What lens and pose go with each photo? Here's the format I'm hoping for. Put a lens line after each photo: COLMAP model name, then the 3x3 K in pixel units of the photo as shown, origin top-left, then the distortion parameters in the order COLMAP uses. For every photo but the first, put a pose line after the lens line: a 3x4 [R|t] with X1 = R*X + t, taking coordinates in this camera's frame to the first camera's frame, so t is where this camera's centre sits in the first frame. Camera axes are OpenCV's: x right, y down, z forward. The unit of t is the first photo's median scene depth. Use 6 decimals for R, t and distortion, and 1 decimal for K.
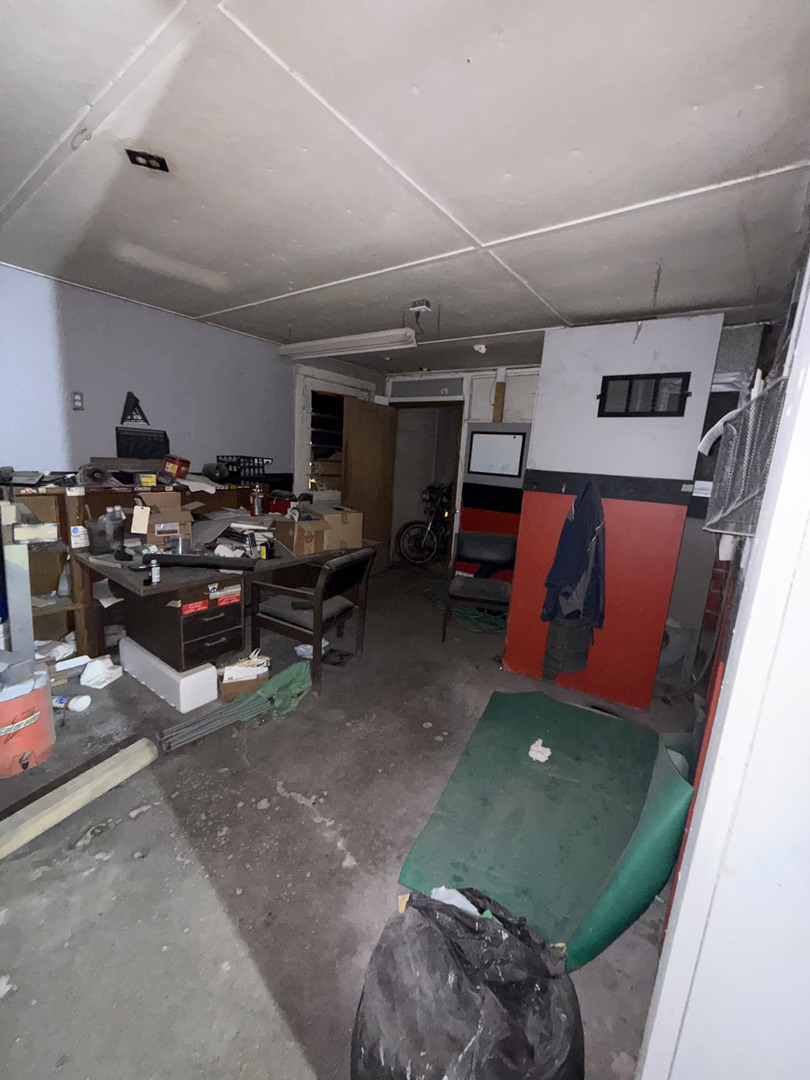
lens RADIAL K [[430.0, 0, 403.5], [0, 430.0, 538.0], [0, 0, 1]] dist [0.000180, -0.000222]
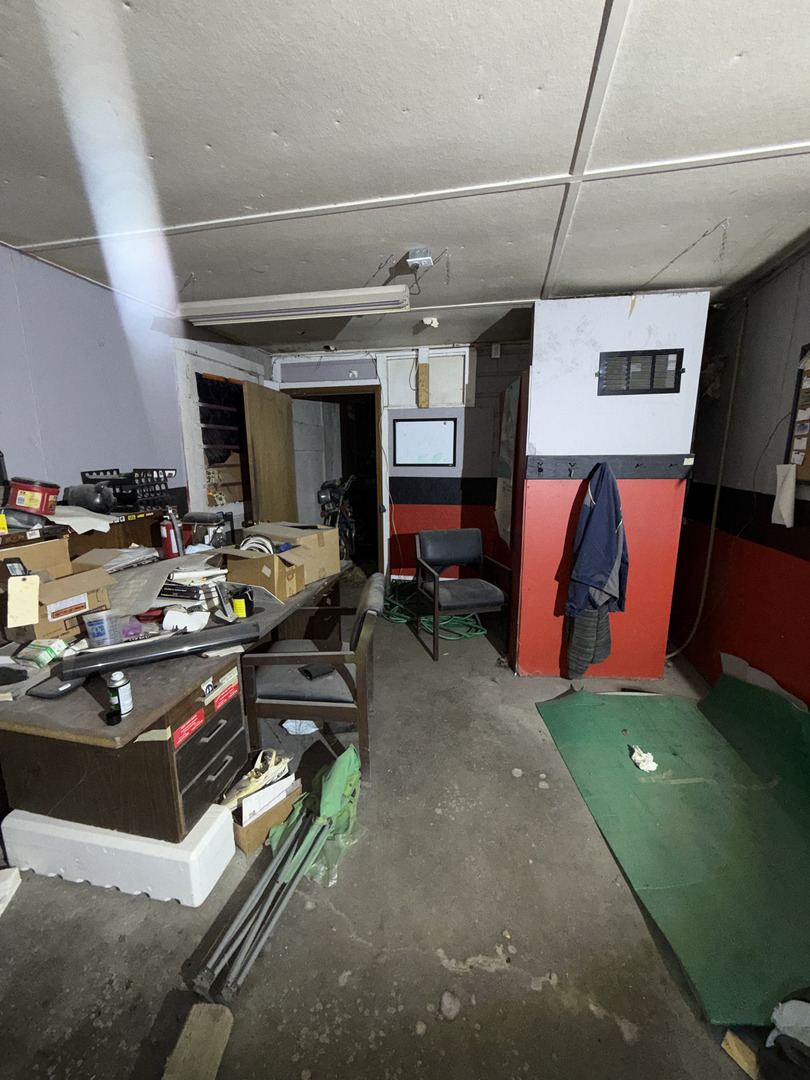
lens RADIAL K [[430.3, 0, 402.8], [0, 430.3, 538.6], [0, 0, 1]] dist [-0.001816, 0.000429]
pose [[0.905234, -0.151802, 0.396873, -0.363766], [0.143435, 0.988351, 0.050875, -0.075970], [-0.399973, 0.010872, 0.916462, 0.292201]]
